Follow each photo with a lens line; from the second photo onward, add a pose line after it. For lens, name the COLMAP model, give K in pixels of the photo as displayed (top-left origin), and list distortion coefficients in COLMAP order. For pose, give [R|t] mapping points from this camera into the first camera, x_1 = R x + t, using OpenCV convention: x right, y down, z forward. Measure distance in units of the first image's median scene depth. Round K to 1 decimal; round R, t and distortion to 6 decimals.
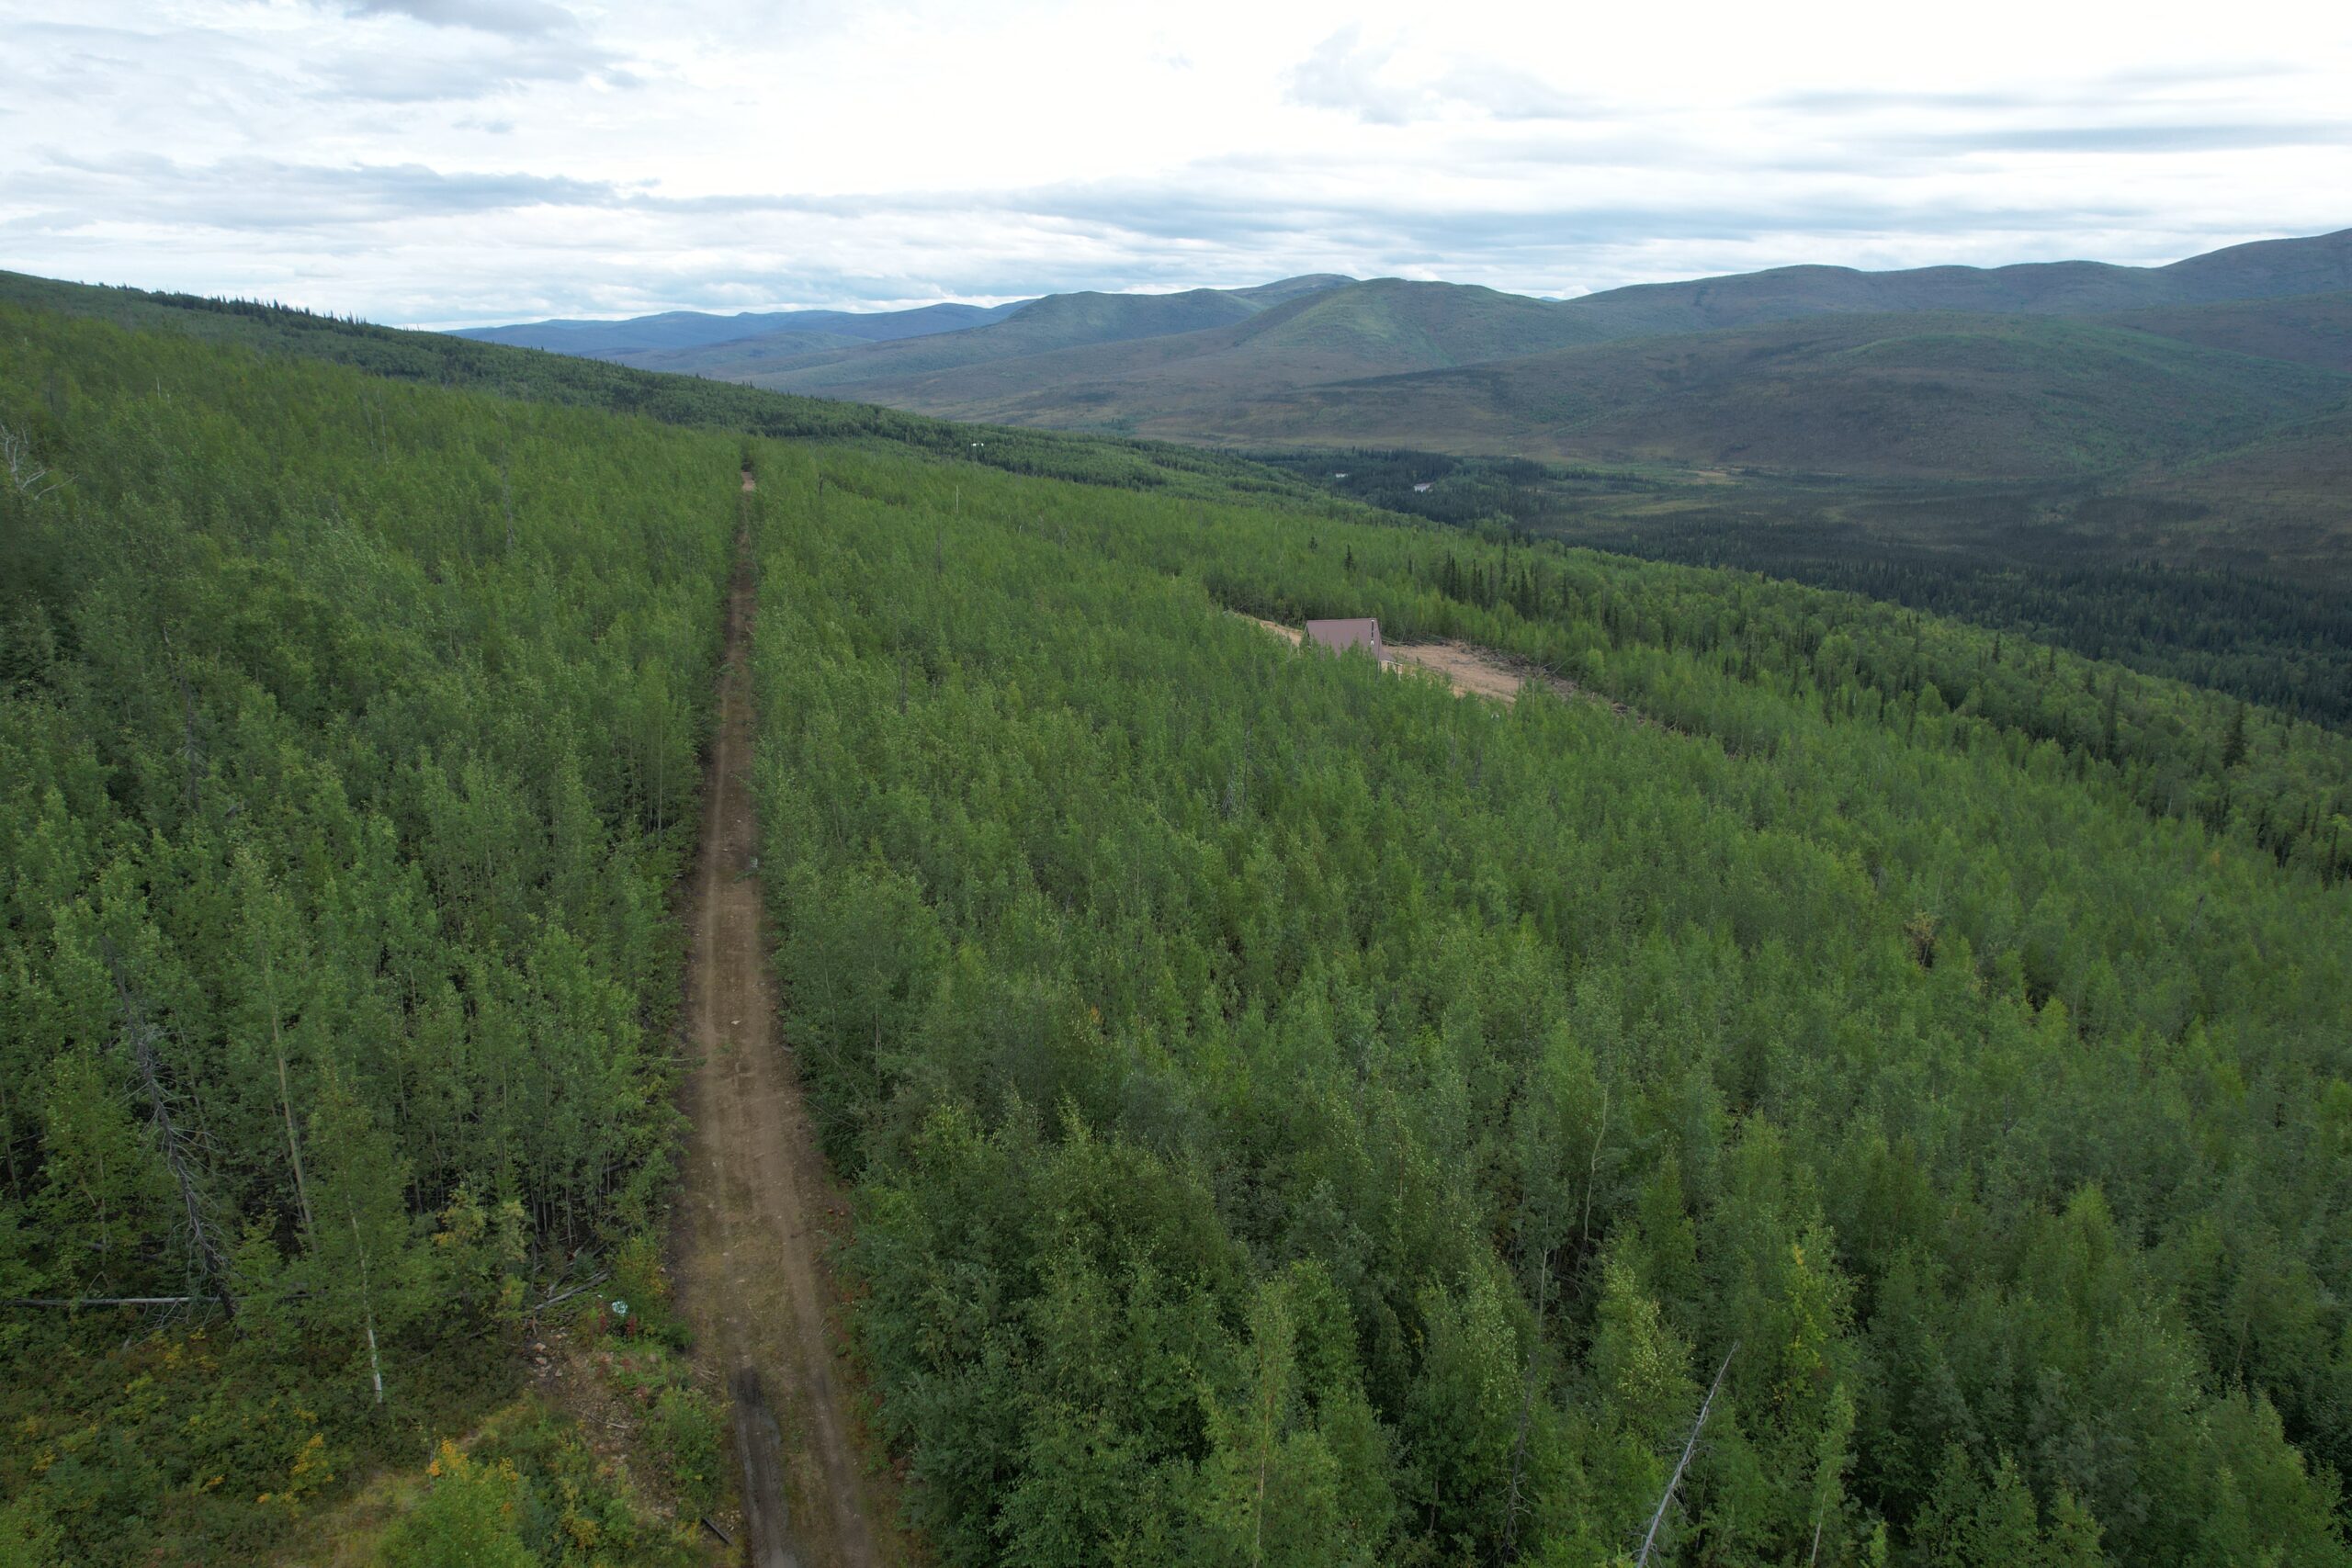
lens RADIAL K [[1503.5, 0, 1176.0], [0, 1503.5, 792.2], [0, 0, 1]] dist [-0.076399, 0.070142]
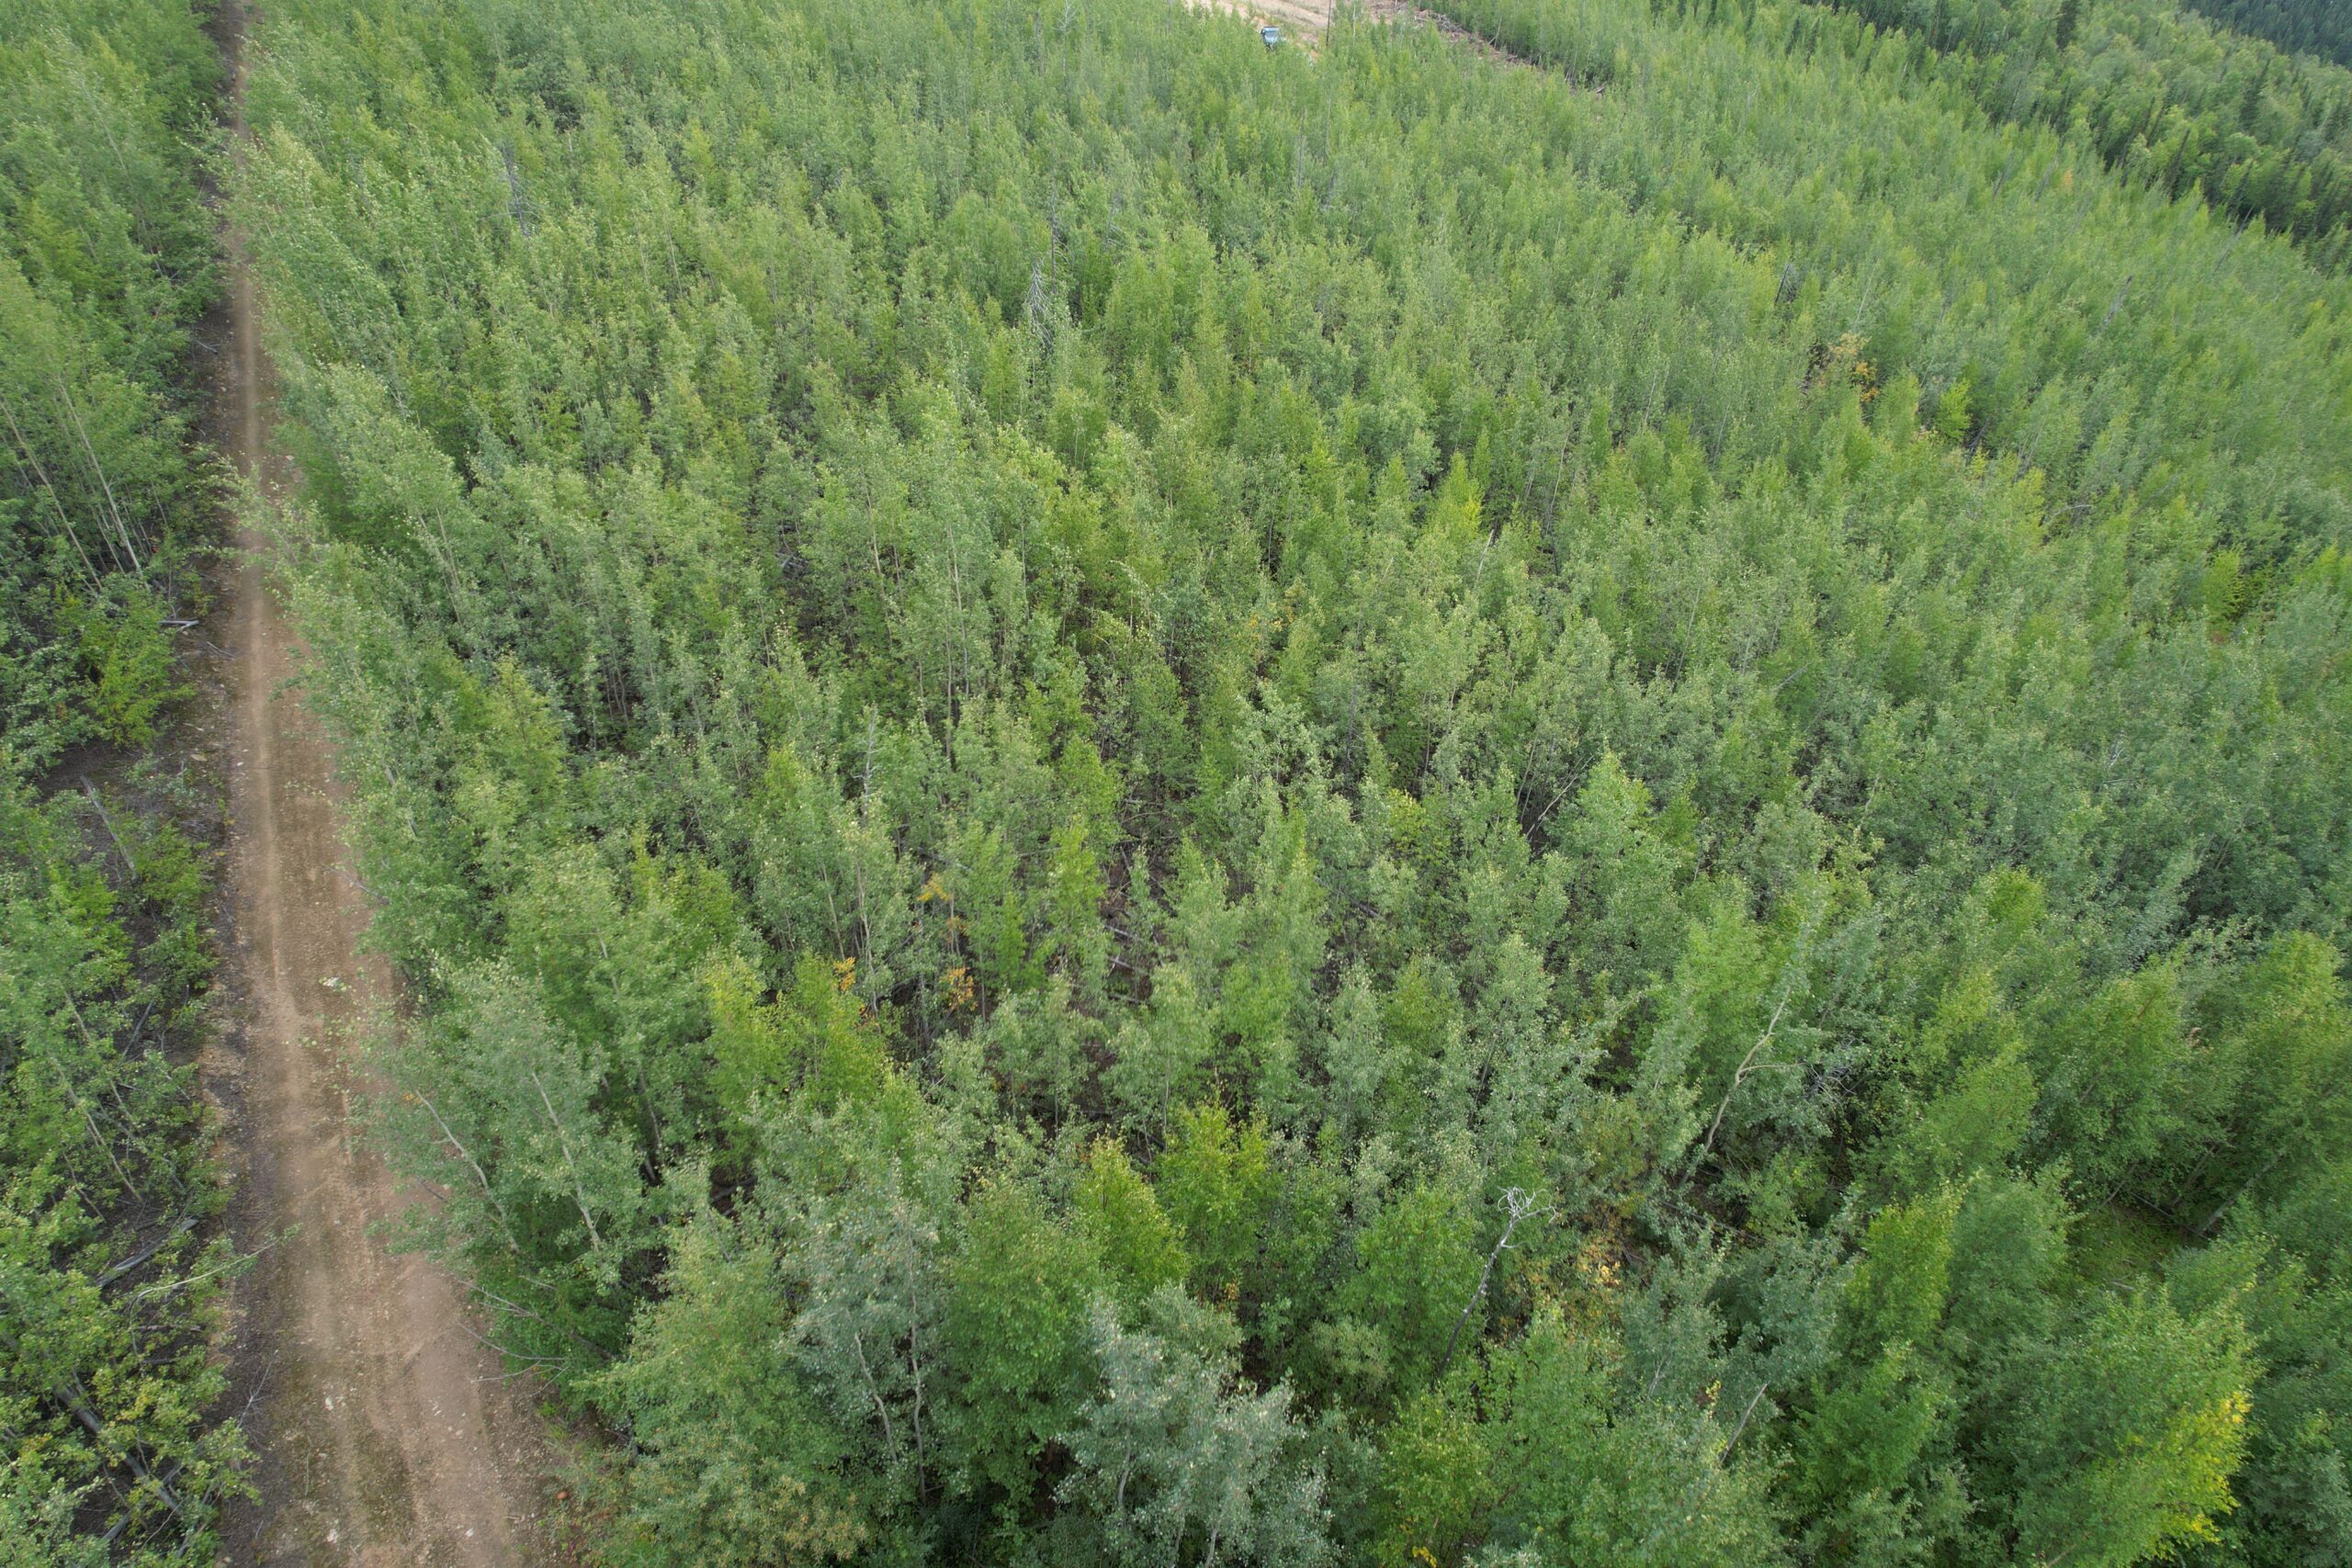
lens RADIAL K [[1490.4, 0, 1168.4], [0, 1490.4, 797.6], [0, 0, 1]] dist [-0.076581, 0.066275]
pose [[0.983816, -0.122991, 0.130304, -0.022618], [0.053481, 0.895629, 0.441575, -0.094188], [-0.171014, -0.427459, 0.887712, 0.292341]]
